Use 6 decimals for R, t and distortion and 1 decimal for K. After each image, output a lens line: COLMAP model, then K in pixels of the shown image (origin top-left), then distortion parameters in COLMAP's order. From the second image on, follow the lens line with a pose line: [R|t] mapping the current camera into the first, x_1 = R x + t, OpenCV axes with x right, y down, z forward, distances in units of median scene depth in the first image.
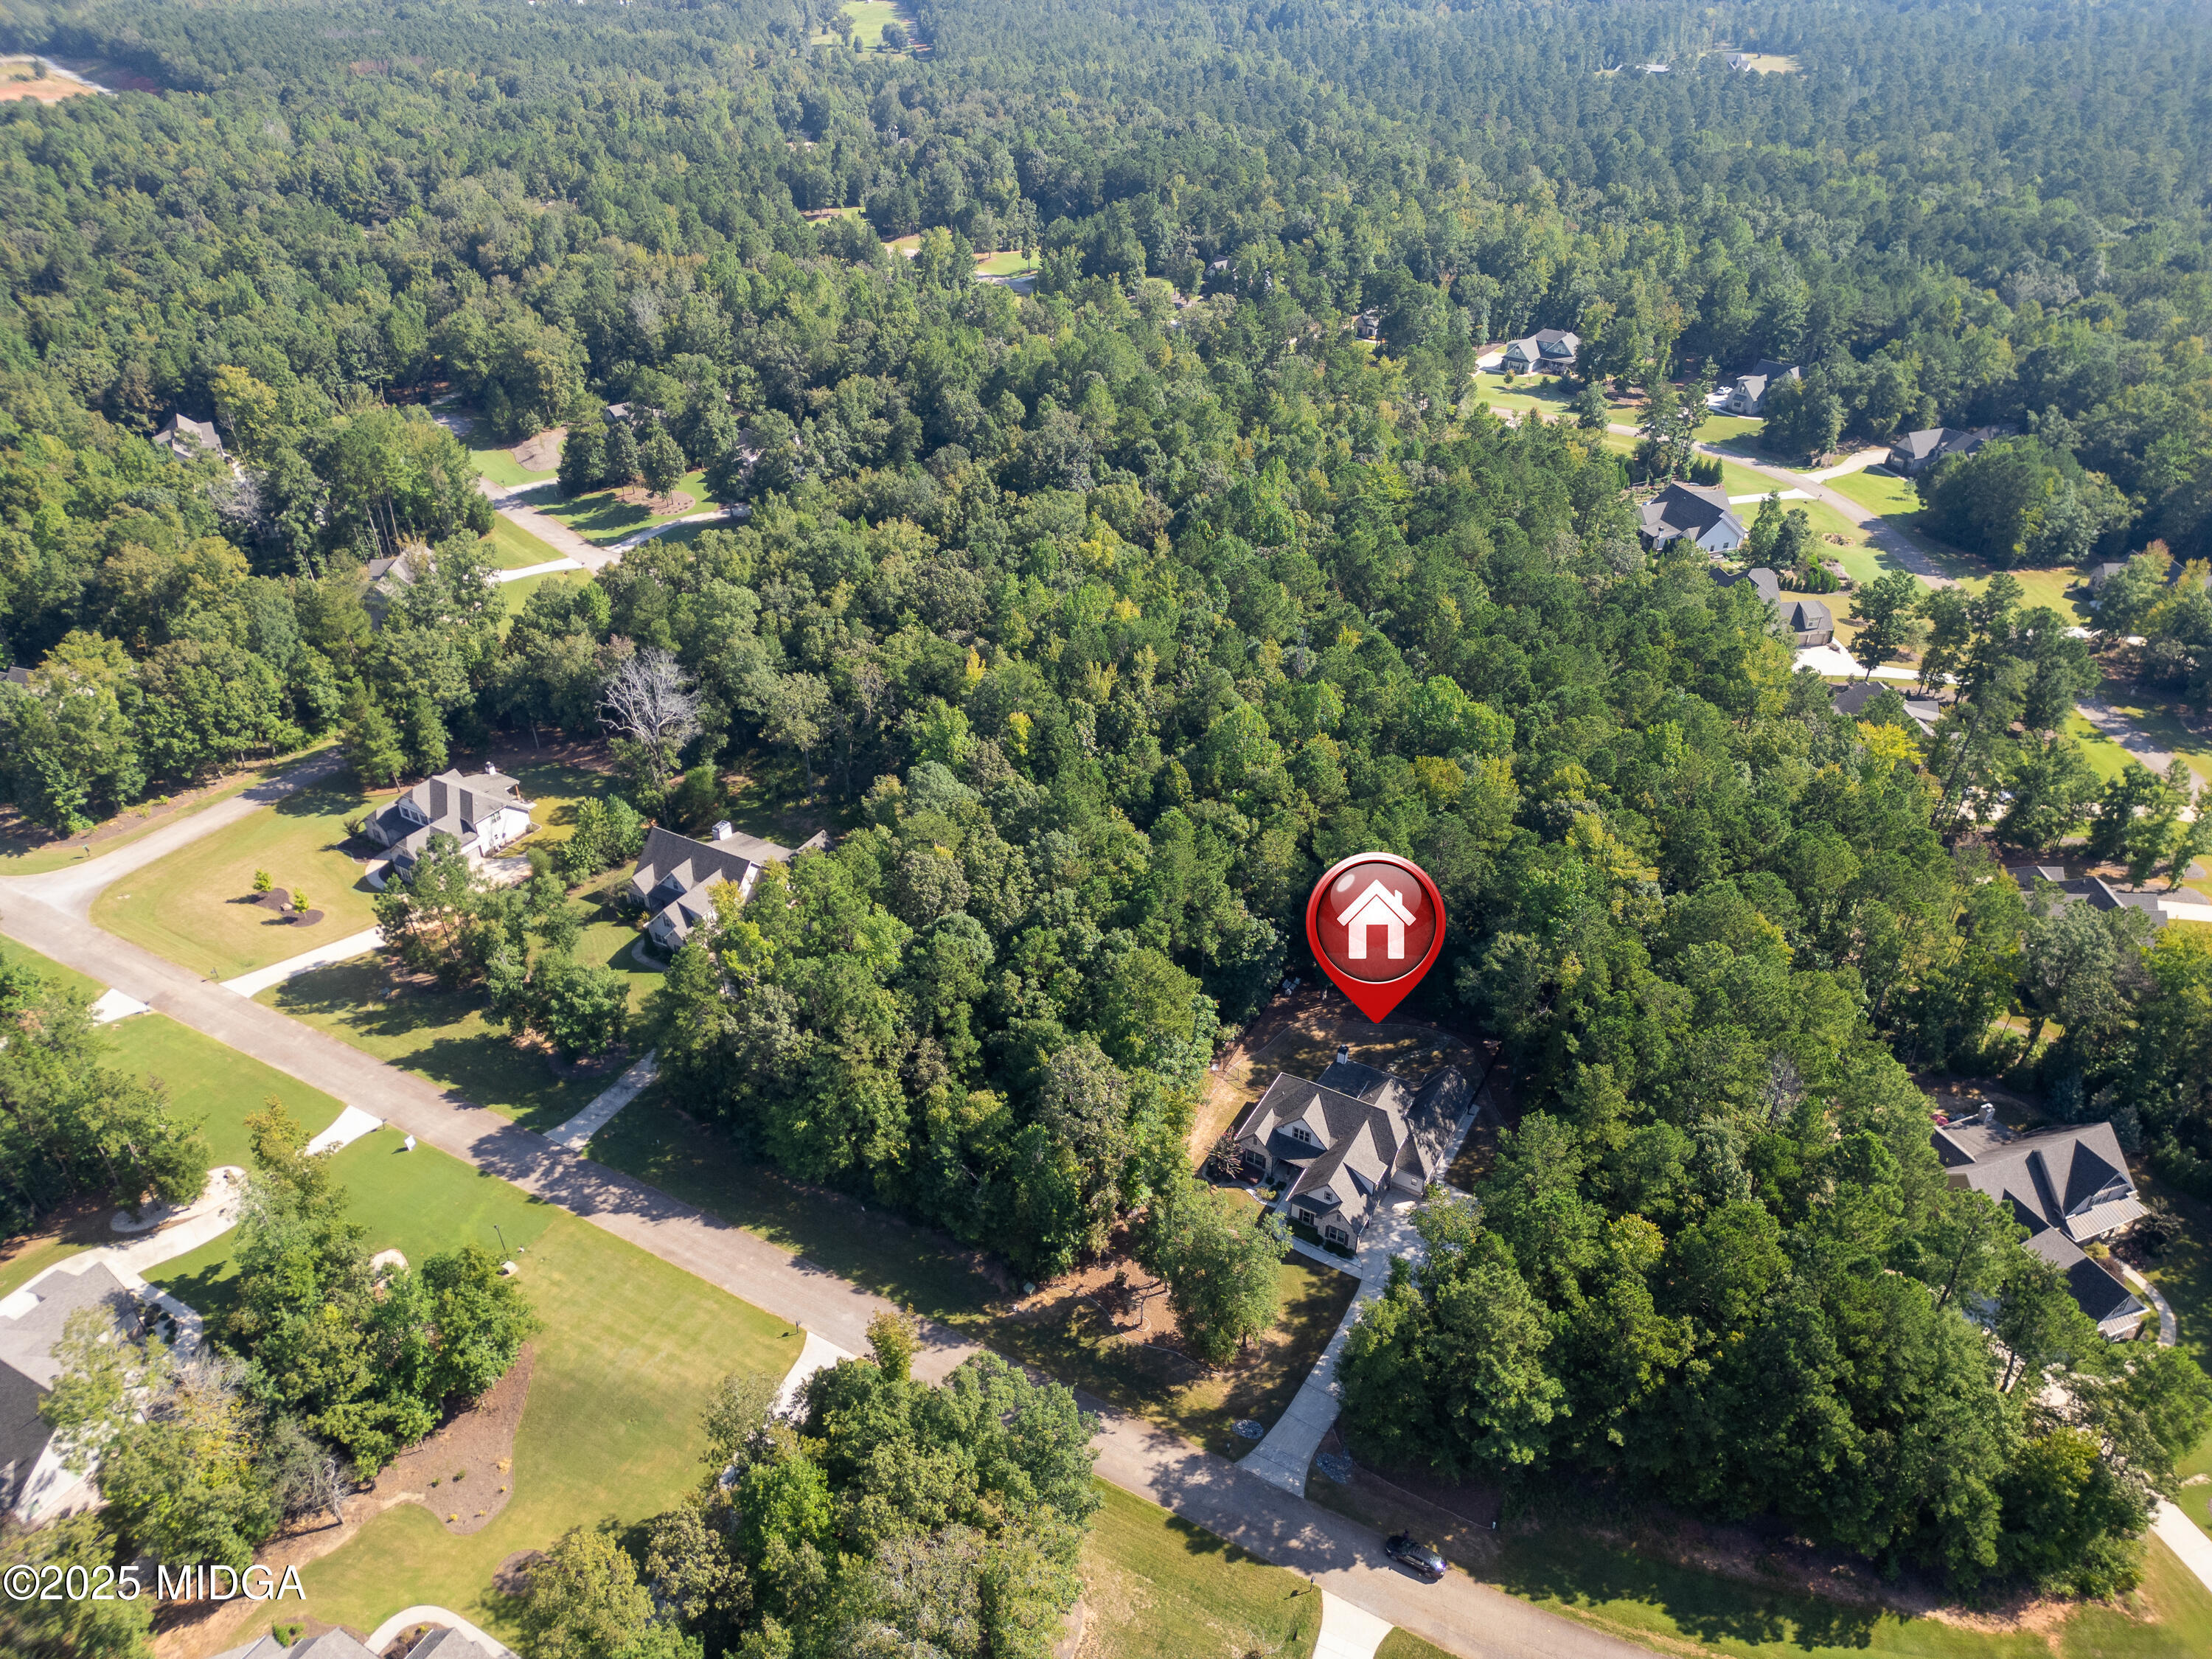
lens RADIAL K [[1528.7, 0, 1095.8], [0, 1528.7, 837.0], [0, 0, 1]] dist [0.069129, -0.055502]
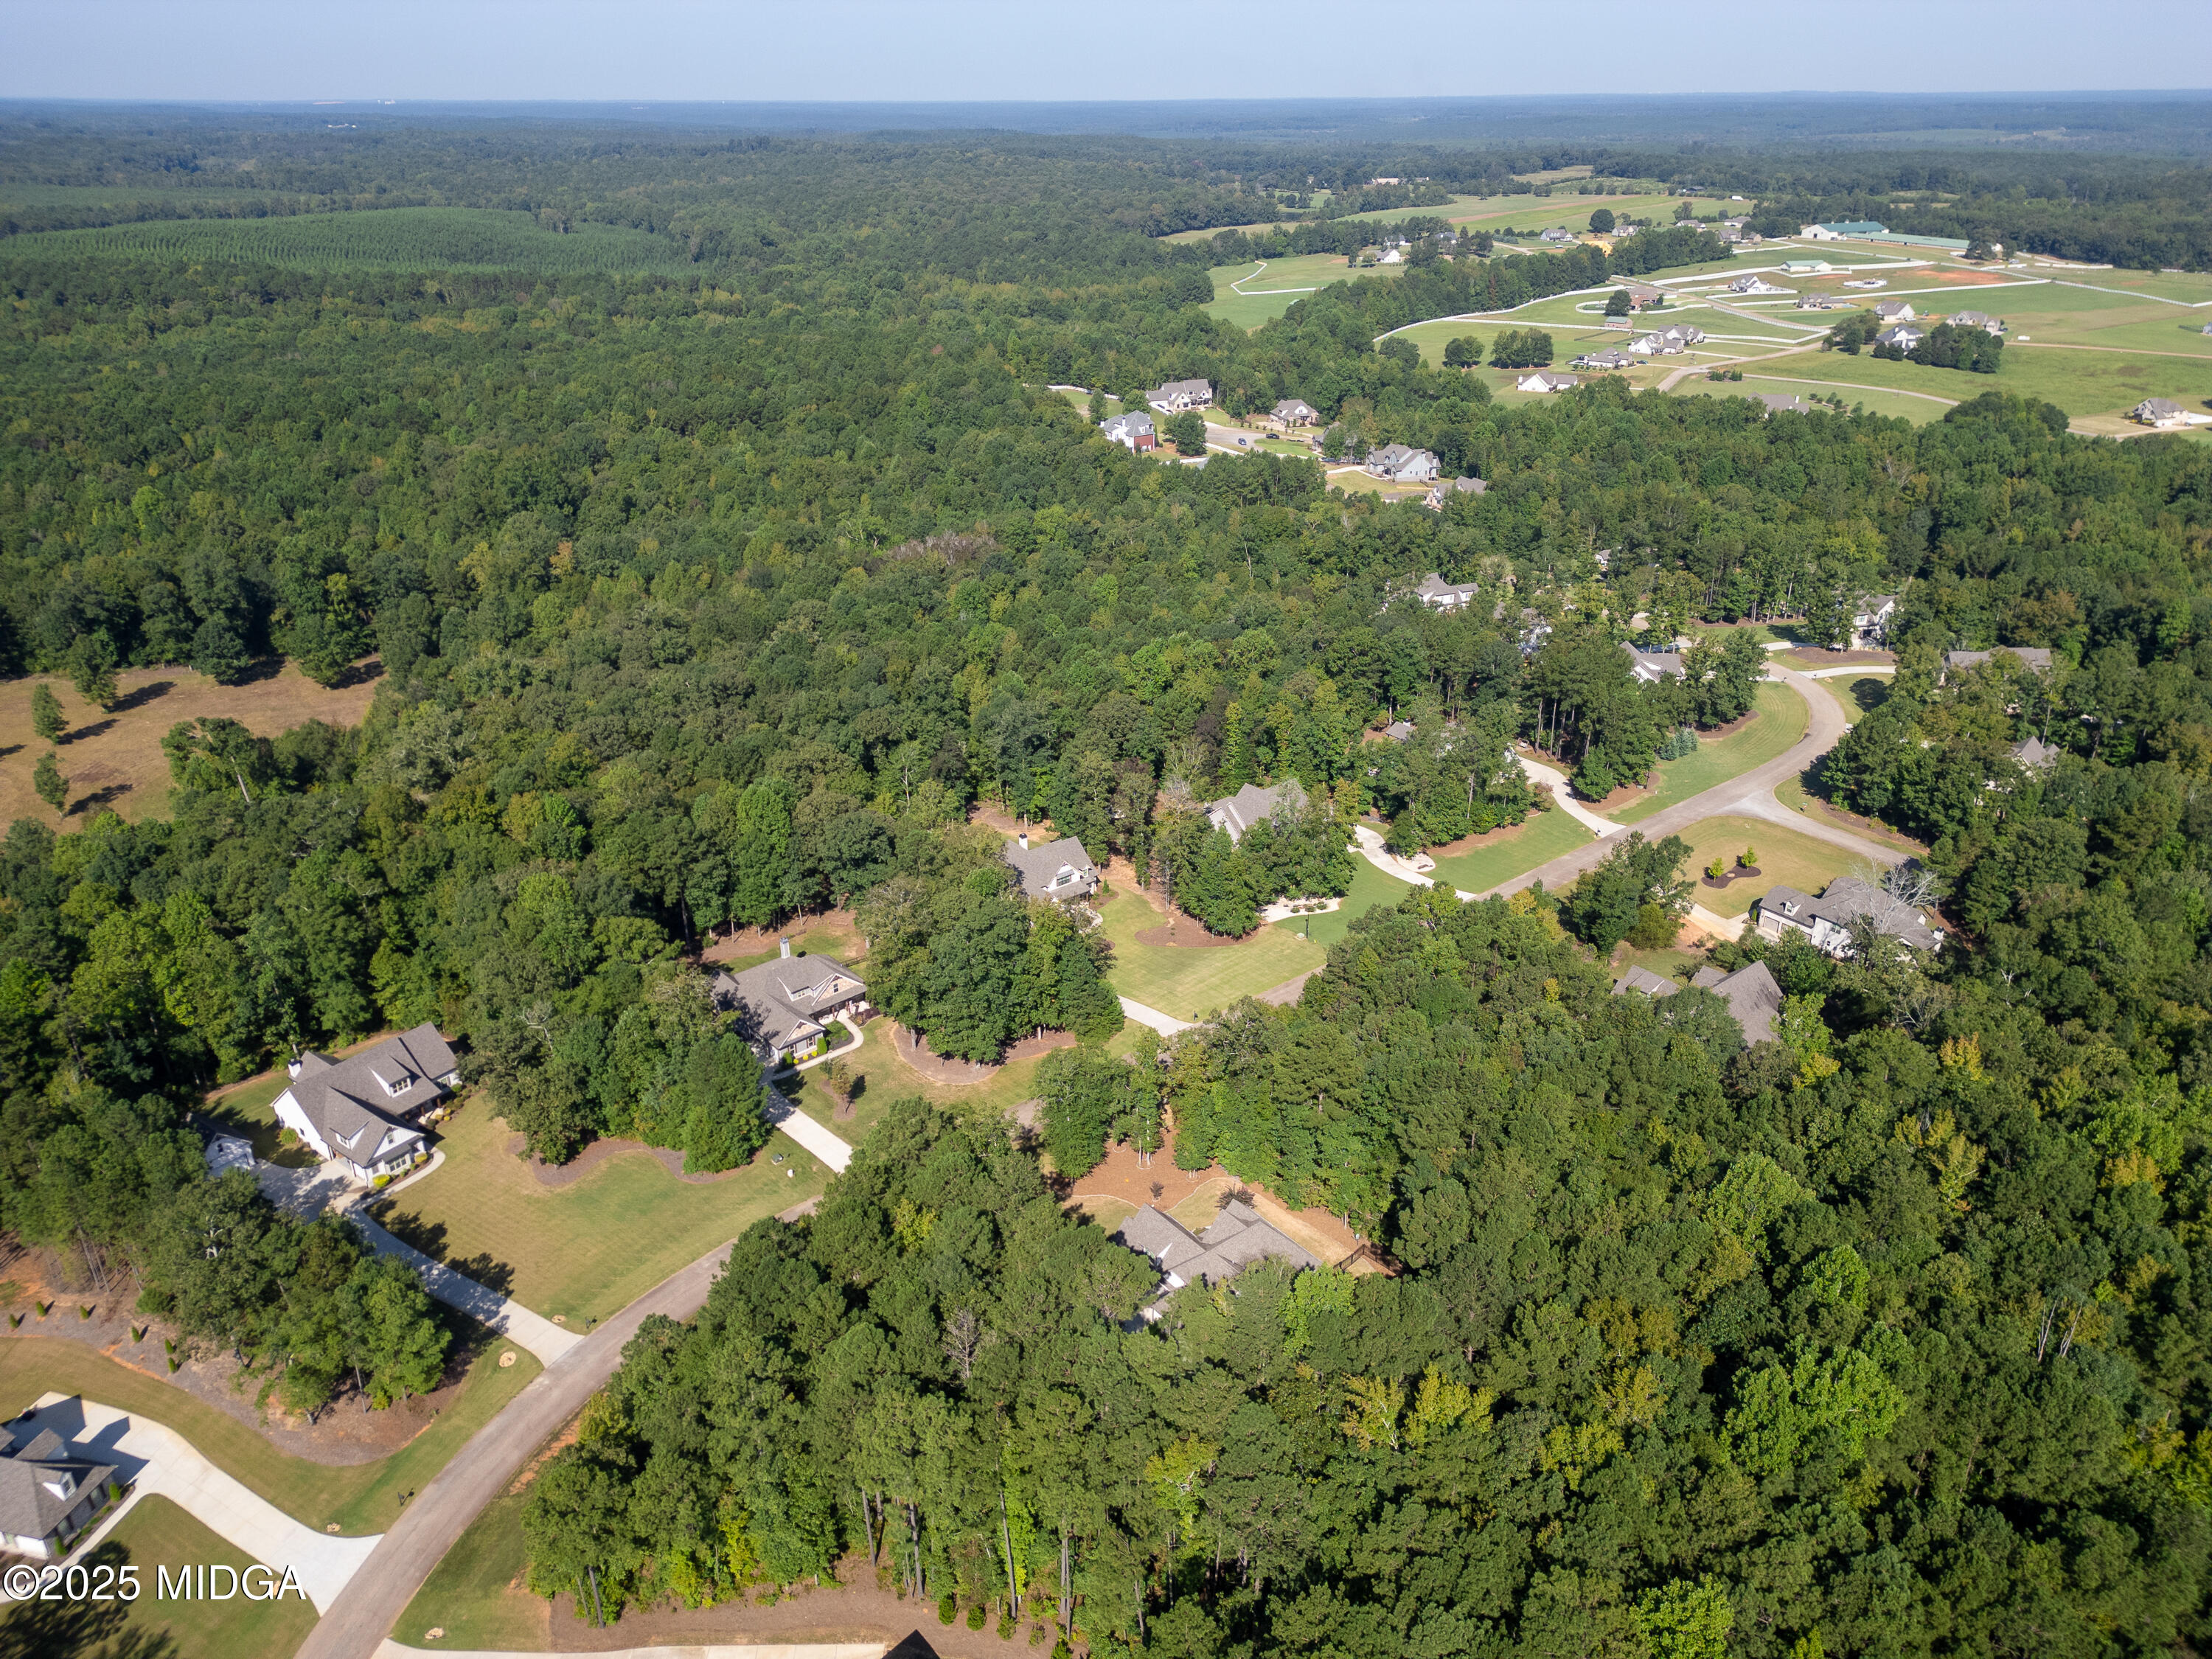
lens RADIAL K [[1528.7, 0, 1095.8], [0, 1528.7, 837.0], [0, 0, 1]] dist [0.069129, -0.055502]
pose [[-0.364841, 0.406277, -0.837753, 0.924935], [-0.509445, 0.666029, 0.544860, -0.511762], [0.779331, 0.625576, -0.036019, 0.766072]]
